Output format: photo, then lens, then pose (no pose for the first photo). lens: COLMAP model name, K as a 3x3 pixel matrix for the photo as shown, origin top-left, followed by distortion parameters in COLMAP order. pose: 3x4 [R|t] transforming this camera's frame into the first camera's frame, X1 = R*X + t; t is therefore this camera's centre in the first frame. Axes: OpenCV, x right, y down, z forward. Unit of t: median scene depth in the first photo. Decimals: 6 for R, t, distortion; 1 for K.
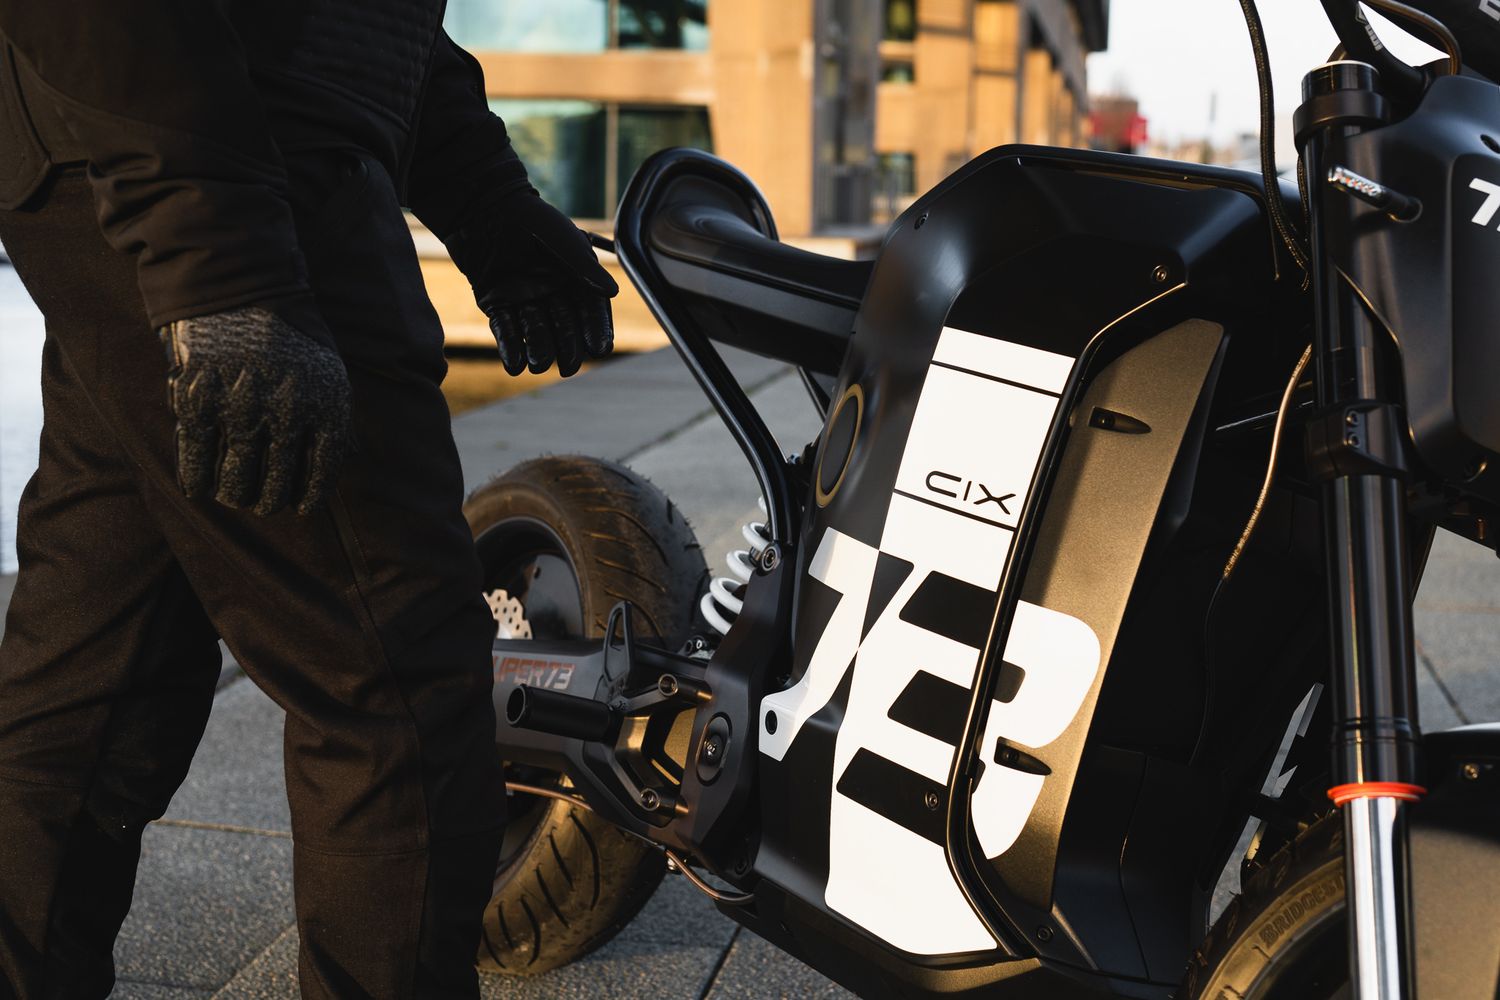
lens RADIAL K [[2230.8, 0, 750.0], [0, 2230.8, 500.0], [0, 0, 1]] dist [0.006022, 0.030178]
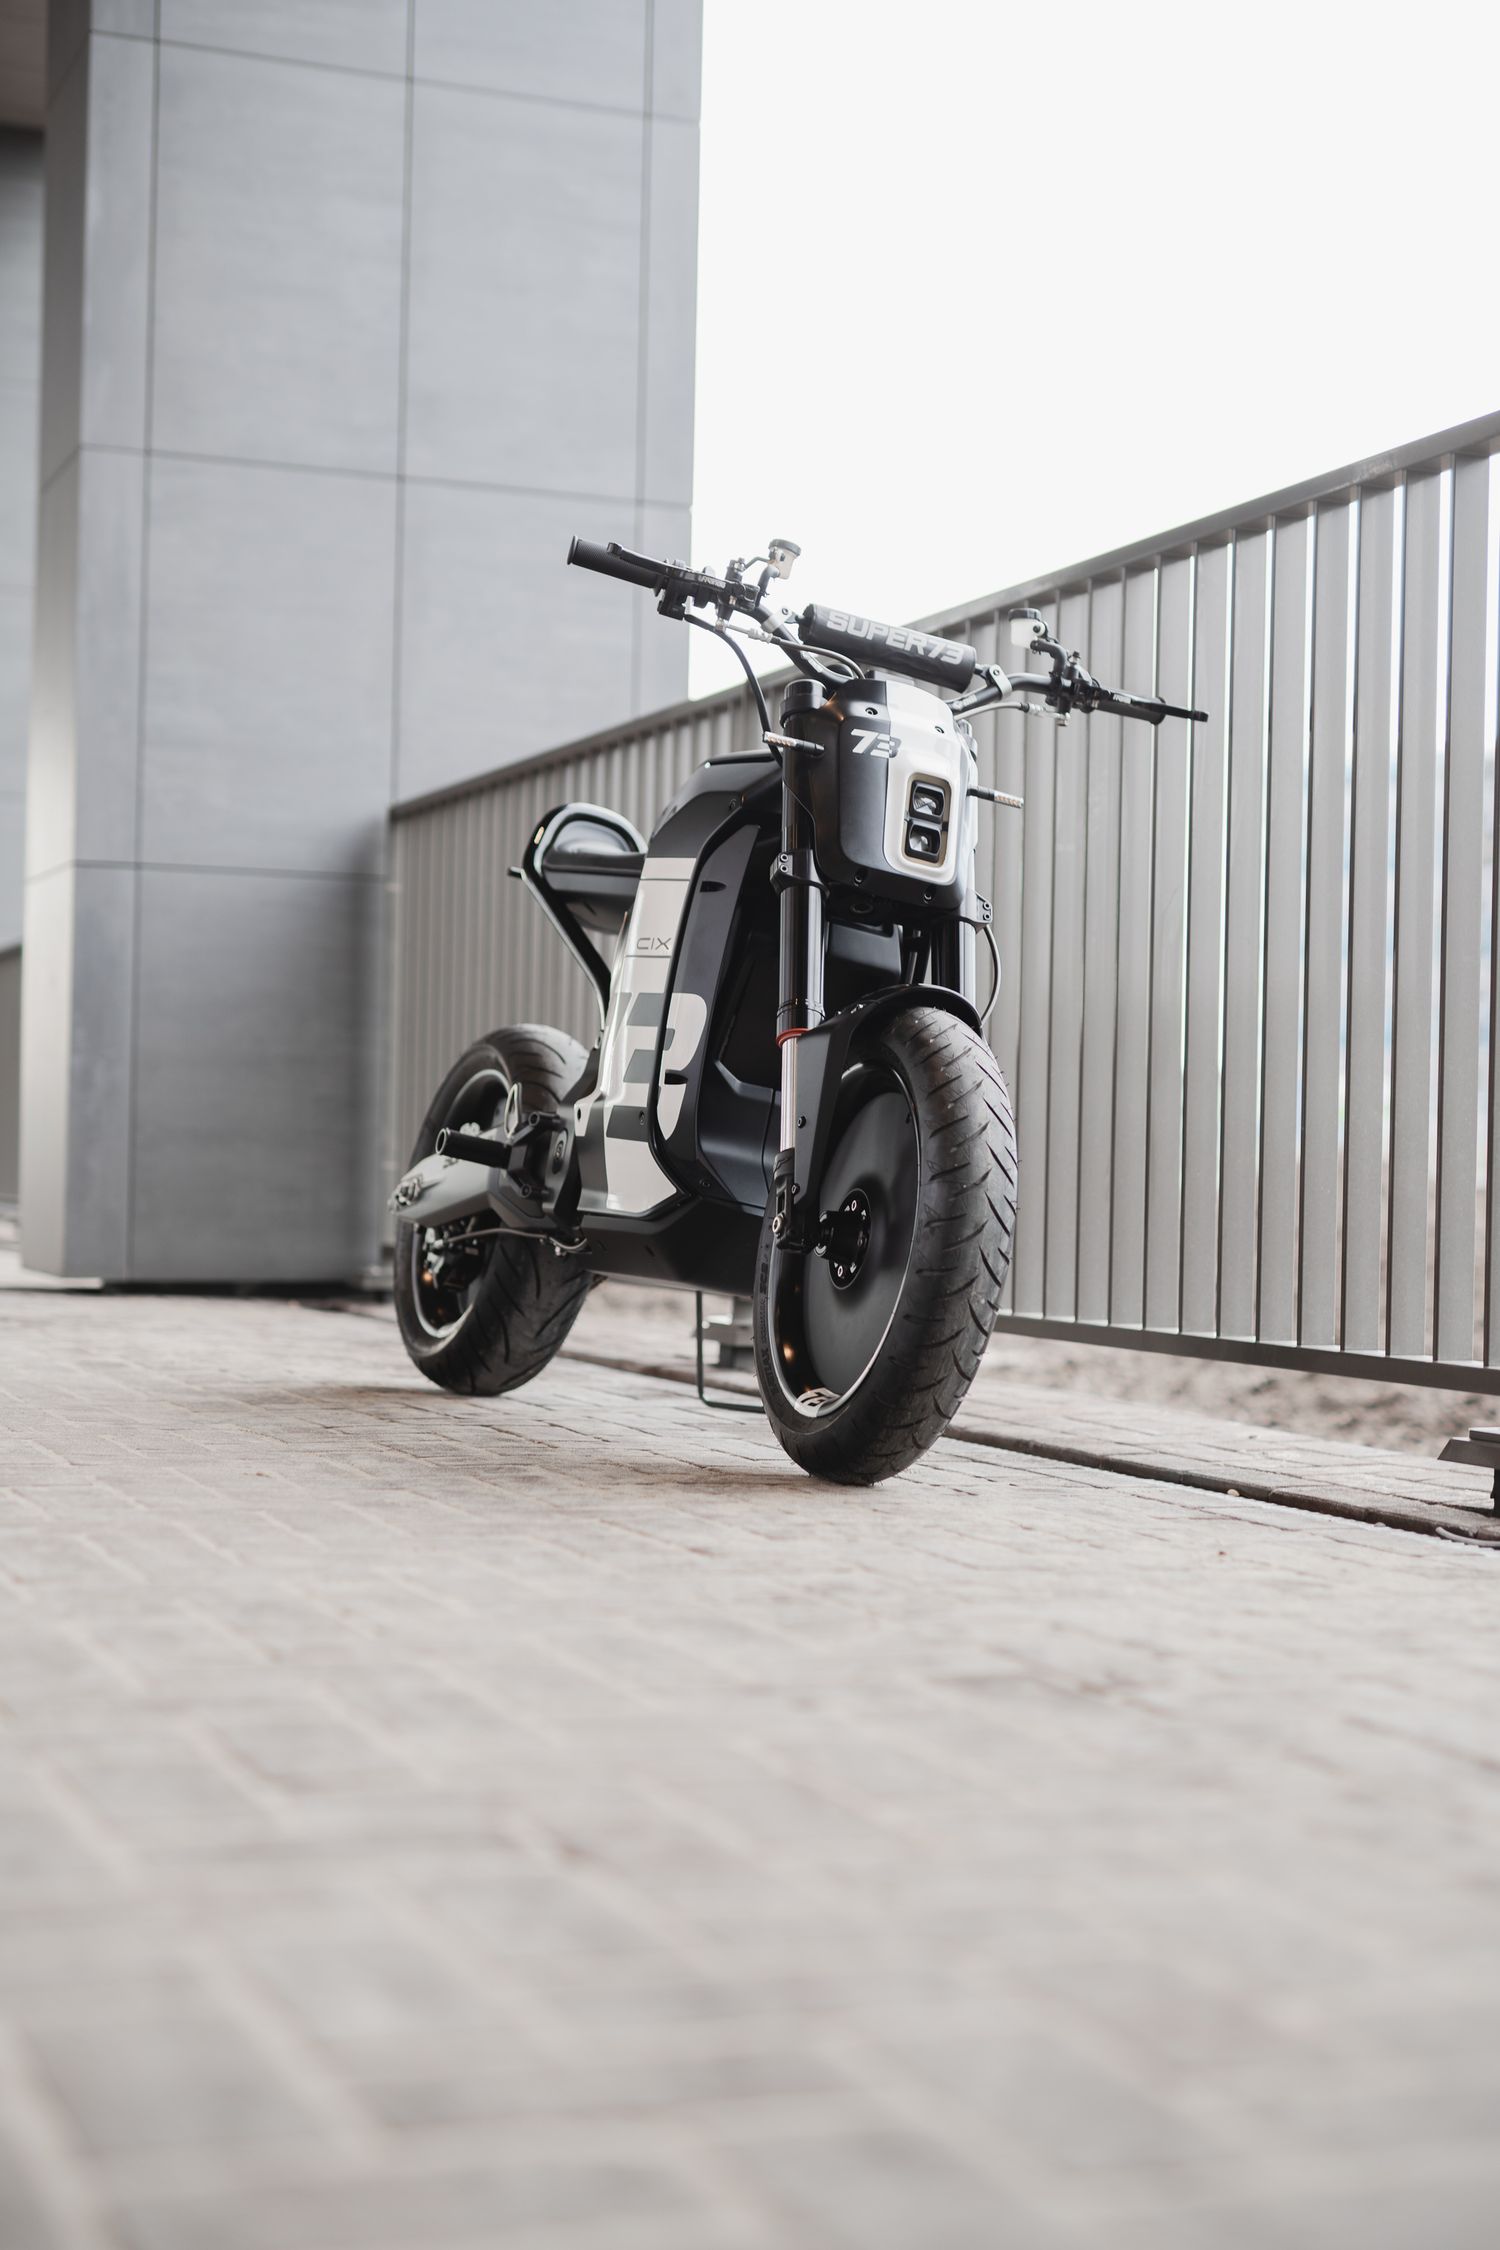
lens RADIAL K [[3346.2, 0, 750.0], [0, 3346.2, 1125.0], [0, 0, 1]] dist [0.006022, 0.030178]
pose [[0.987342, -0.086203, -0.133137, 0.521436], [0.068941, 0.989216, -0.129224, 0.491488], [0.142841, 0.118410, 0.982637, -1.584753]]
